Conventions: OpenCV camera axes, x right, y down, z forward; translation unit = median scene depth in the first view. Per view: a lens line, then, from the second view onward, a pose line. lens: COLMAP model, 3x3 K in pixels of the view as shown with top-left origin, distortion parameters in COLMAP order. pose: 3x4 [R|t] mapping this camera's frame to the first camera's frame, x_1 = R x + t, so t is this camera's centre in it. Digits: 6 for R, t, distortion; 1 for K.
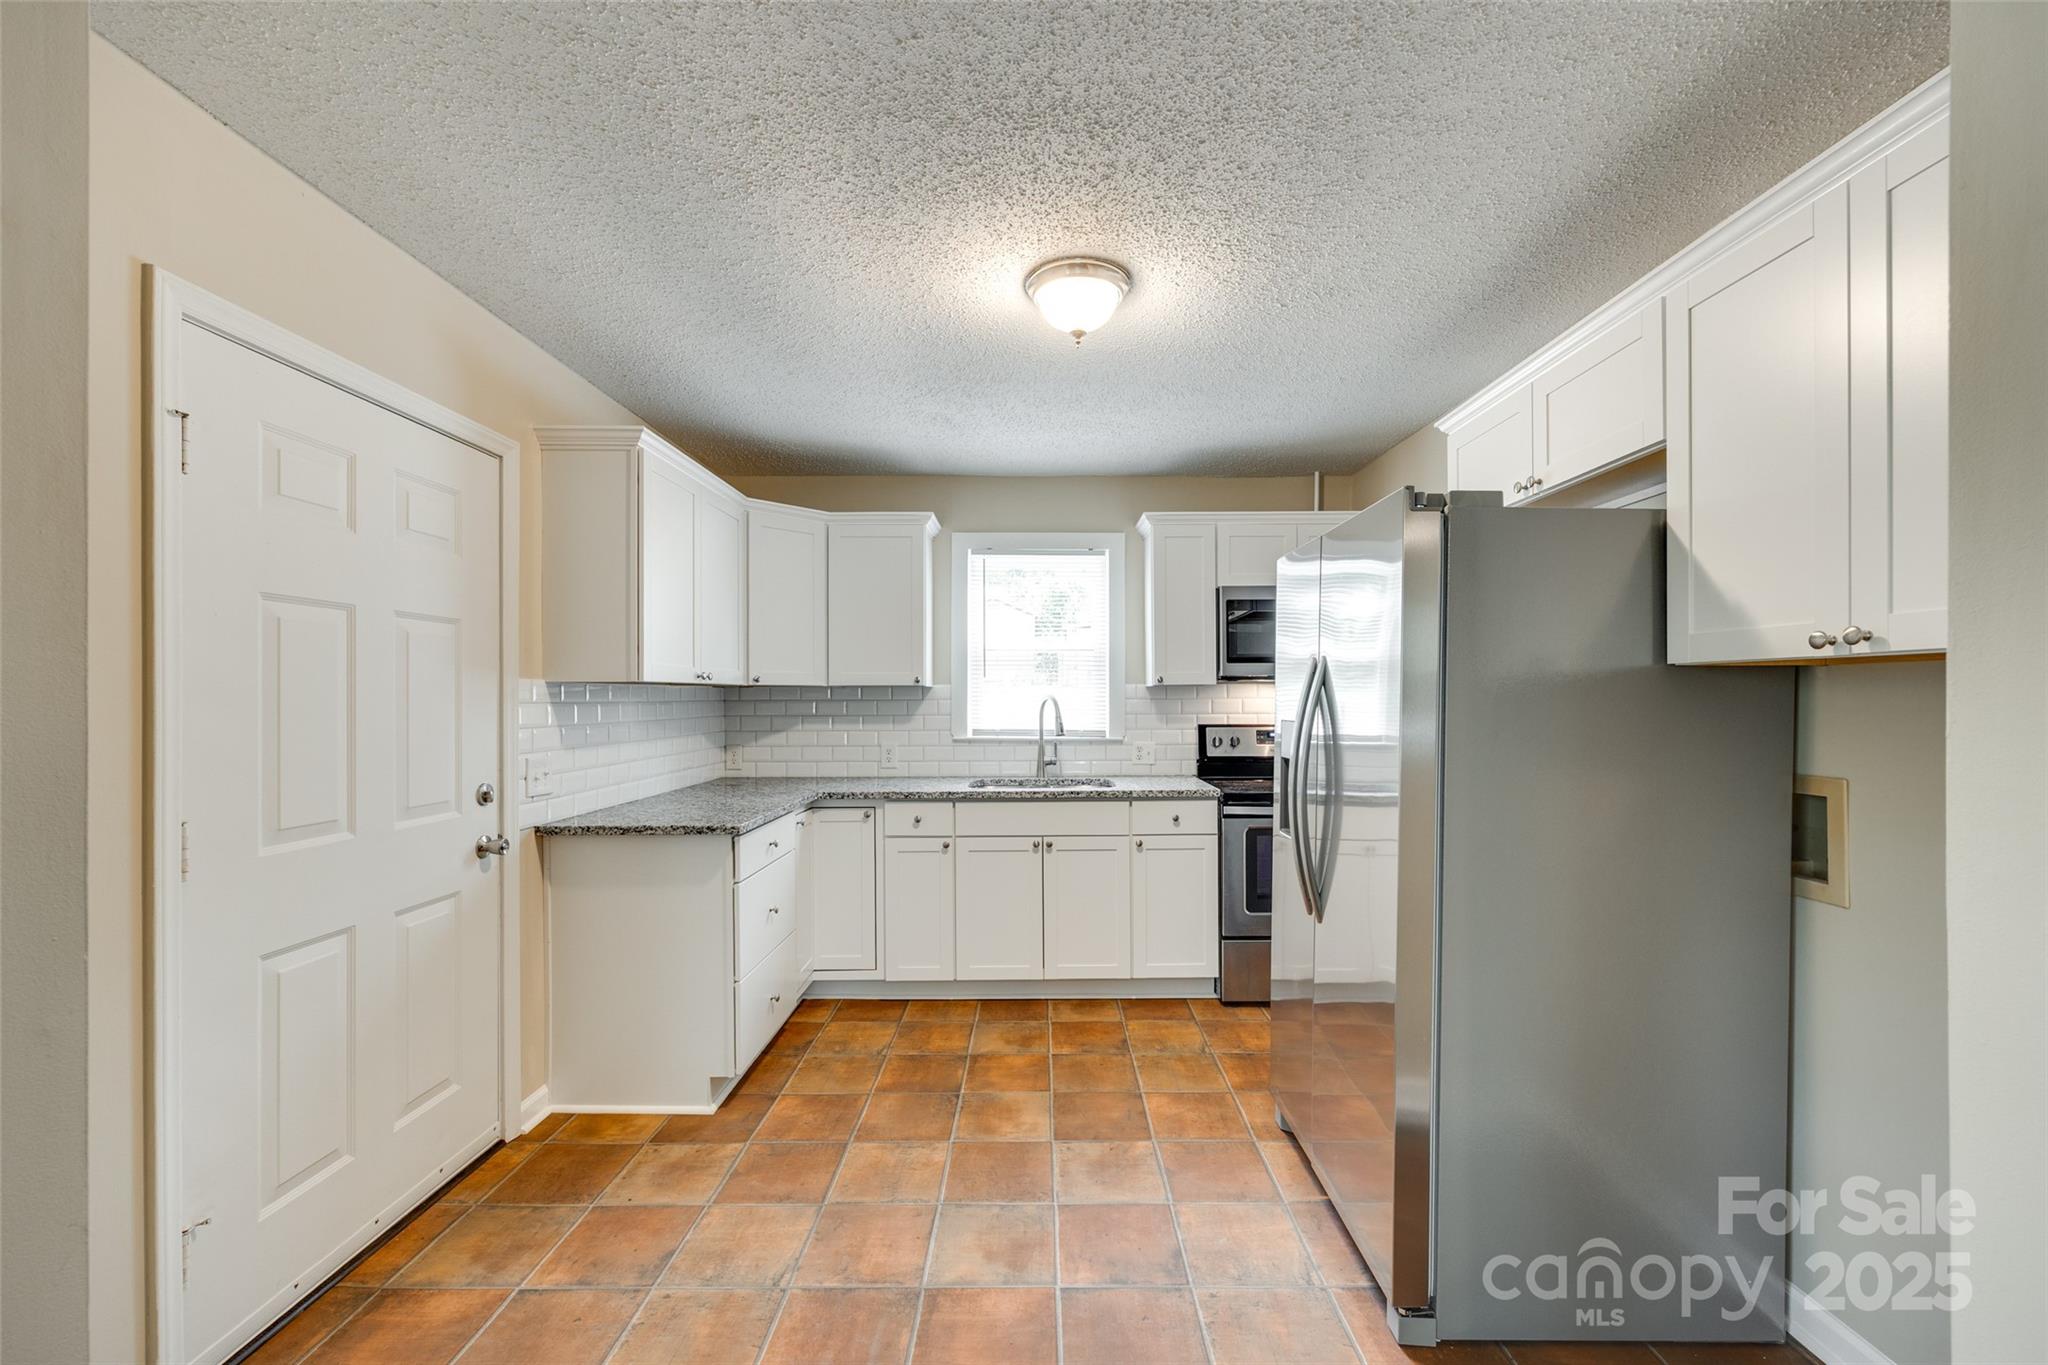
lens RADIAL K [[829.0, 0, 1044.5], [0, 829.0, 695.1], [0, 0, 1]] dist [-0.000396, 0.000126]
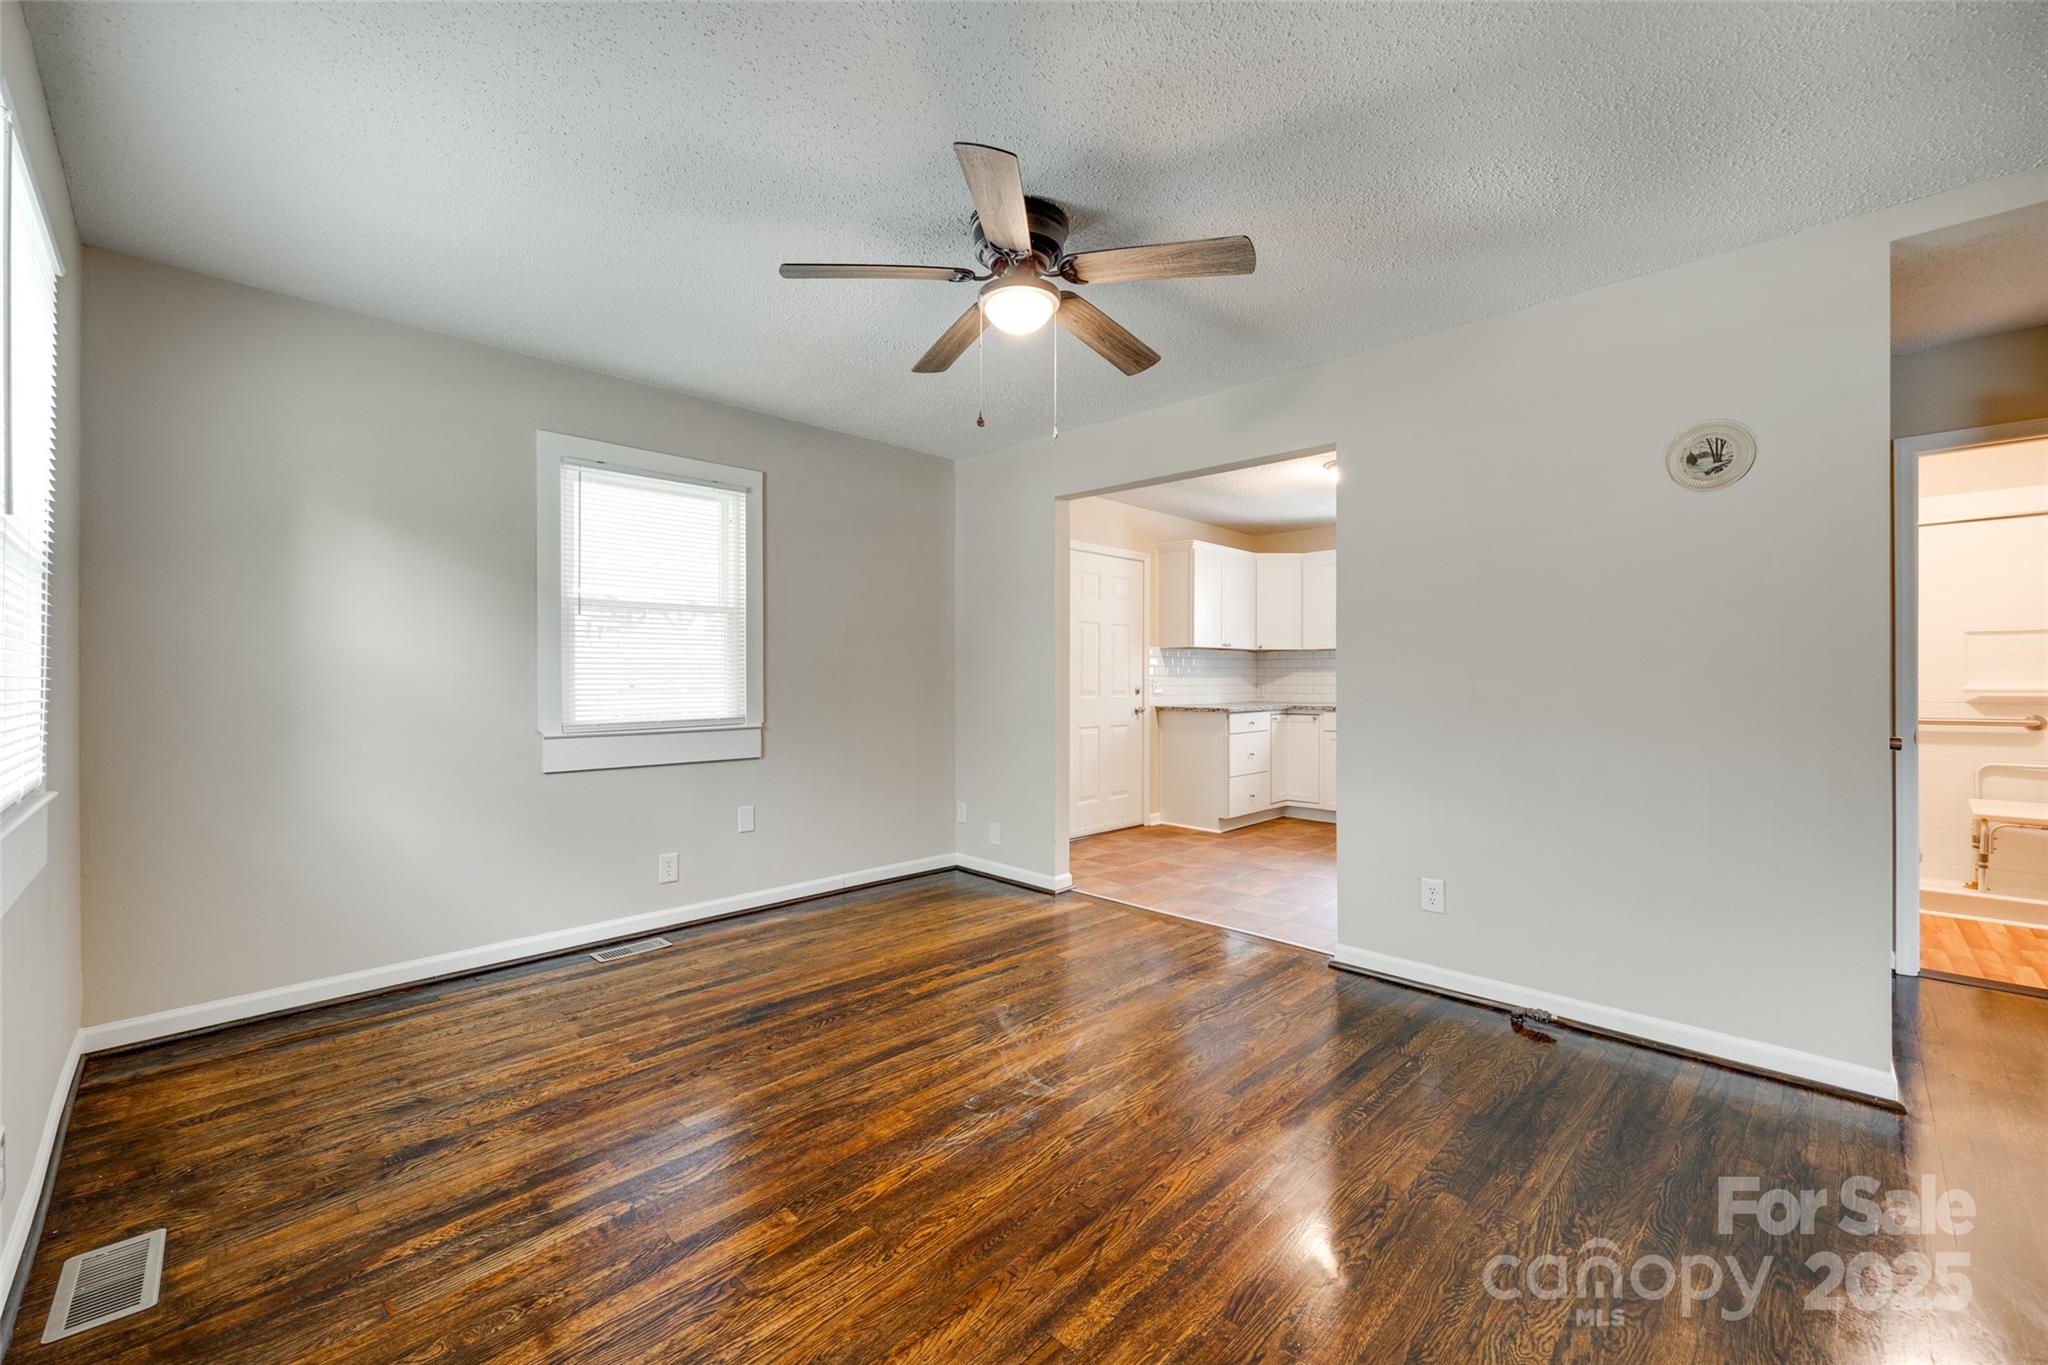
lens RADIAL K [[817.3, 0, 1027.3], [0, 817.3, 686.8], [0, 0, 1]] dist [-0.001357, -0.000115]
pose [[0.708308, 0.009774, -0.705836, 0.690154], [0.000714, 0.999894, 0.014563, 0.052080], [0.705903, -0.010820, 0.708226, -0.825608]]
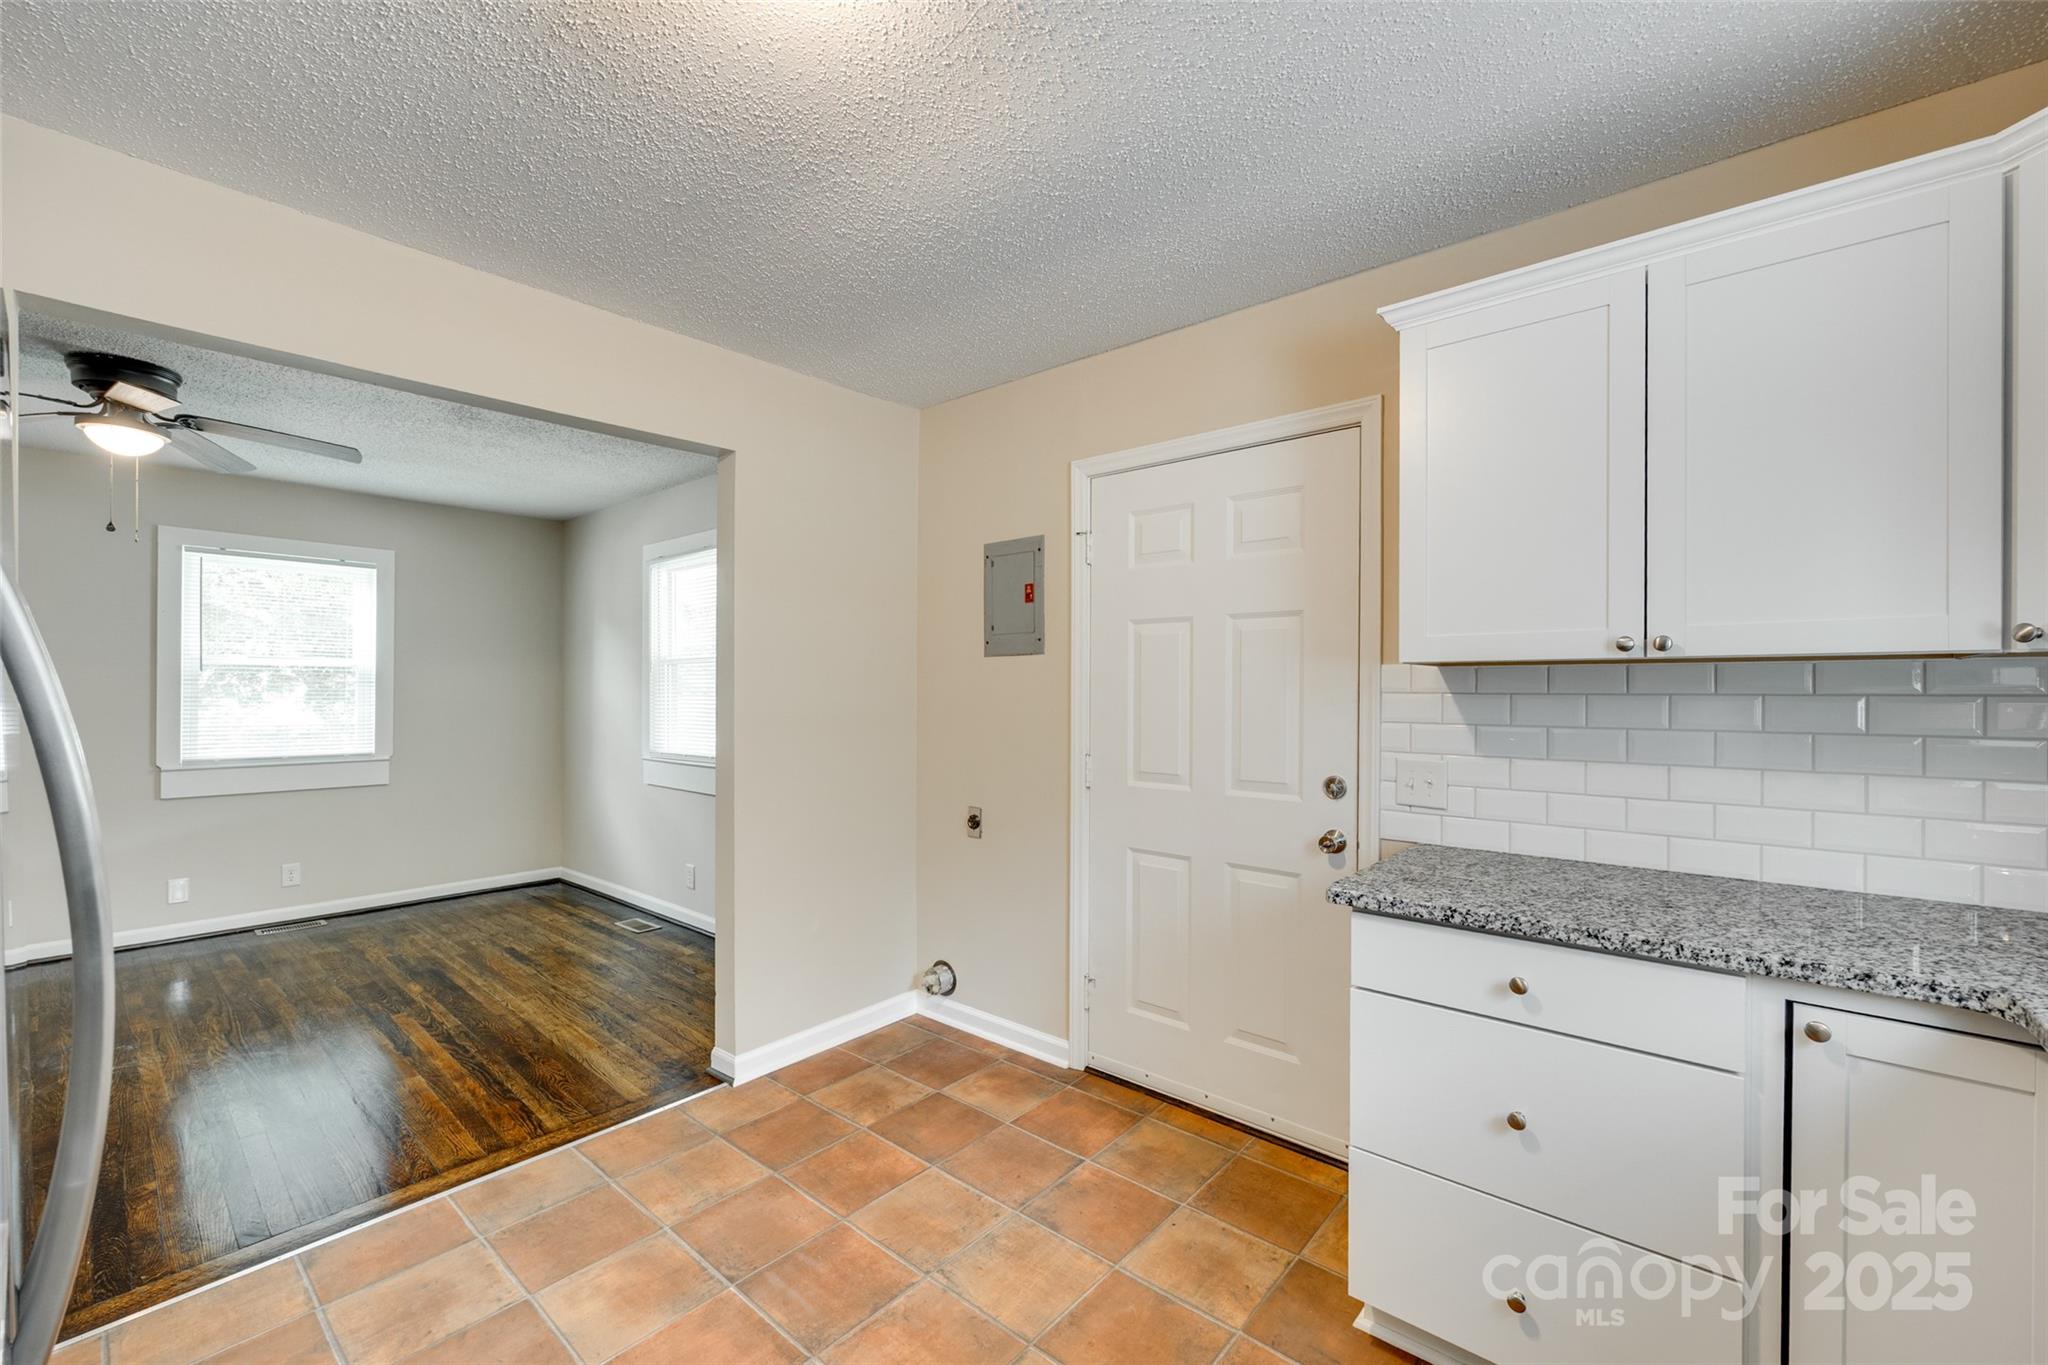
lens RADIAL K [[836.2, 0, 1027.9], [0, 836.2, 693.1], [0, 0, 1]] dist [-0.002041, -0.000255]
pose [[-0.655176, 0.002724, -0.755472, 0.216053], [0.000025, 0.999994, 0.003584, 0.005651], [0.755477, 0.002329, -0.655171, 1.023517]]
